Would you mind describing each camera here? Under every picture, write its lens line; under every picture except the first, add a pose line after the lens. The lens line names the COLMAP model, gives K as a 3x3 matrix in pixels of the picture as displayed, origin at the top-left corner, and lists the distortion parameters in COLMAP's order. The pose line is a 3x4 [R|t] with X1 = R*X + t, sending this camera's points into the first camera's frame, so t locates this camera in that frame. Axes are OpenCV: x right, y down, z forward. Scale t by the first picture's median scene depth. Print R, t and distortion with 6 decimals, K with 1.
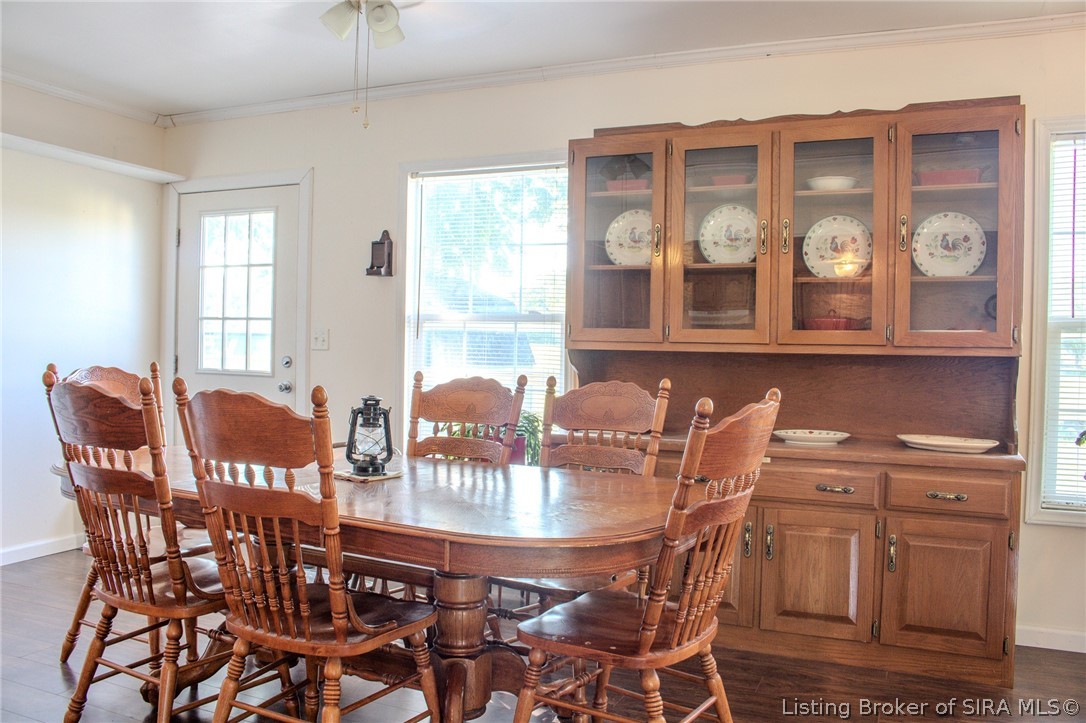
lens RADIAL K [[898.0, 0, 543.0], [0, 898.0, 361.5], [0, 0, 1]] dist [-0.156690, 0.119943]
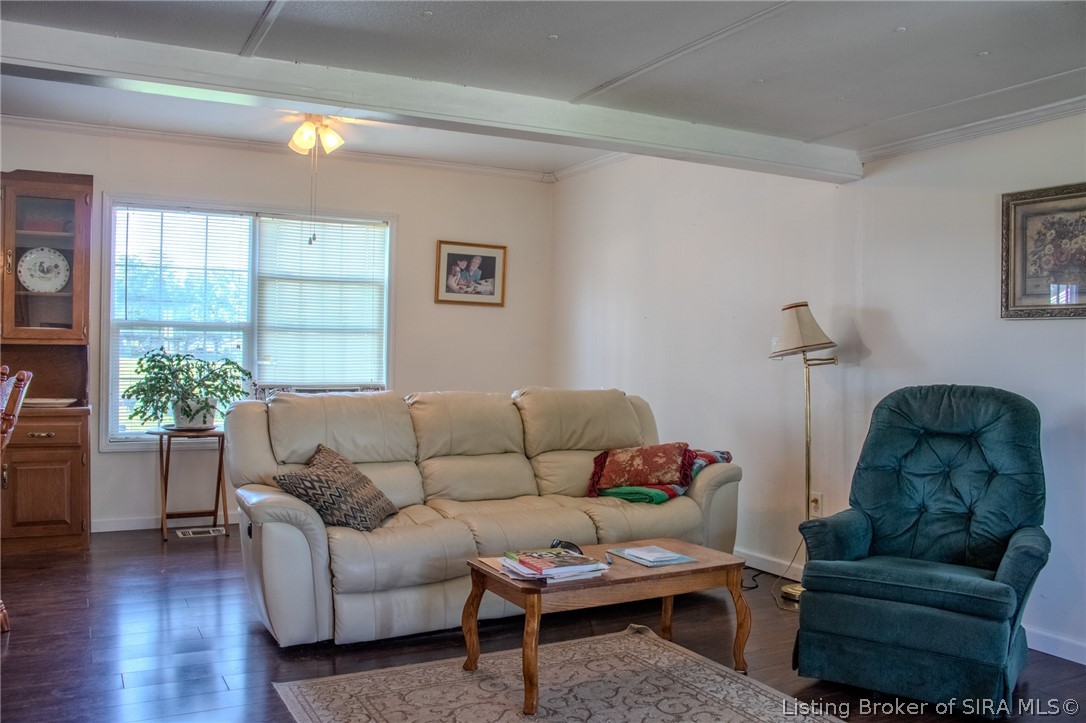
lens RADIAL K [[898.0, 0, 543.0], [0, 898.0, 361.5], [0, 0, 1]] dist [-0.156690, 0.119943]
pose [[0.609205, -0.015929, 0.792853, -0.194019], [0.004941, 0.999855, 0.016291, 0.003063], [-0.792997, -0.006007, 0.609196, -0.602717]]
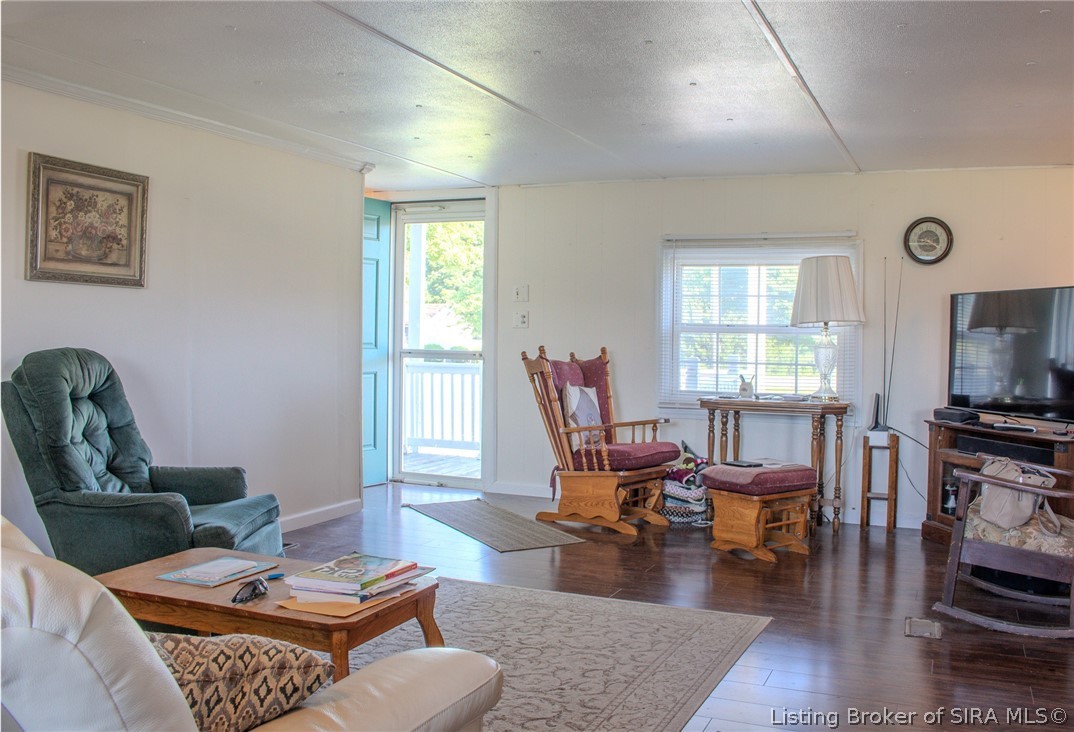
lens RADIAL K [[915.6, 0, 537.0], [0, 915.6, 366.0], [0, 0, 1]] dist [-0.155738, -0.001312]
pose [[-0.999003, -0.036204, 0.026108, 0.372285], [-0.035356, 0.998855, 0.032237, 0.020679], [-0.027245, 0.031282, -0.999139, 0.672322]]
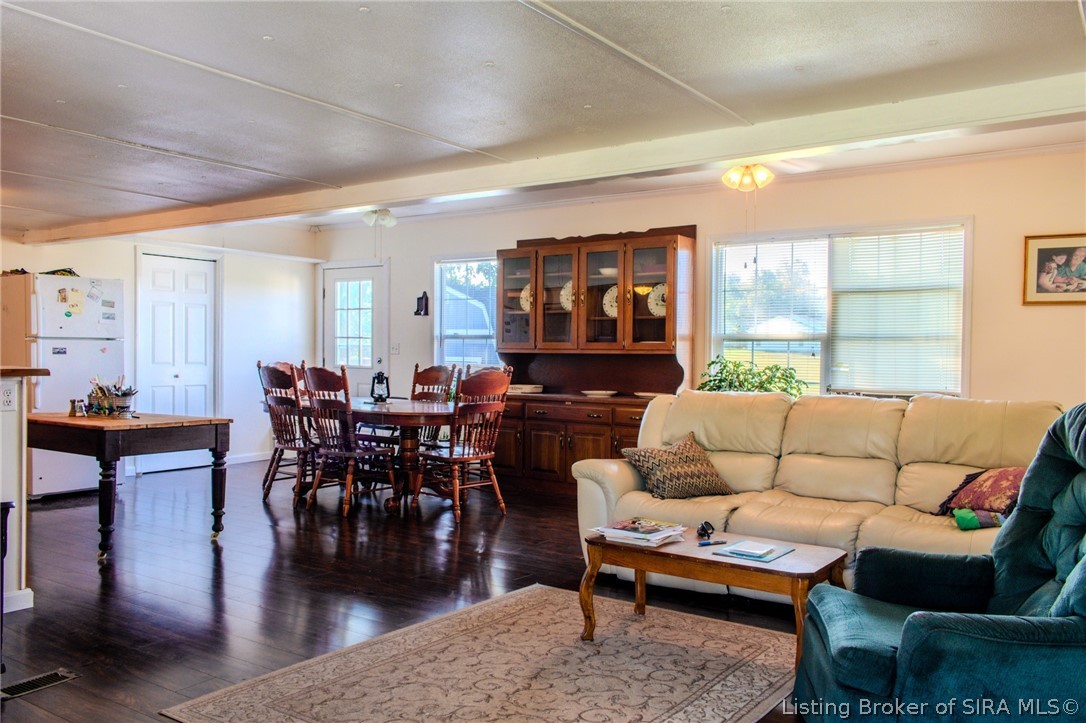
lens RADIAL K [[893.3, 0, 543.0], [0, 893.3, 361.5], [0, 0, 1]] dist [0.008090, 0.001298]
pose [[0.979835, -0.007093, -0.199680, 0.638566], [0.006162, 0.999967, -0.005286, 0.021468], [0.199711, 0.003949, 0.979847, -1.166020]]
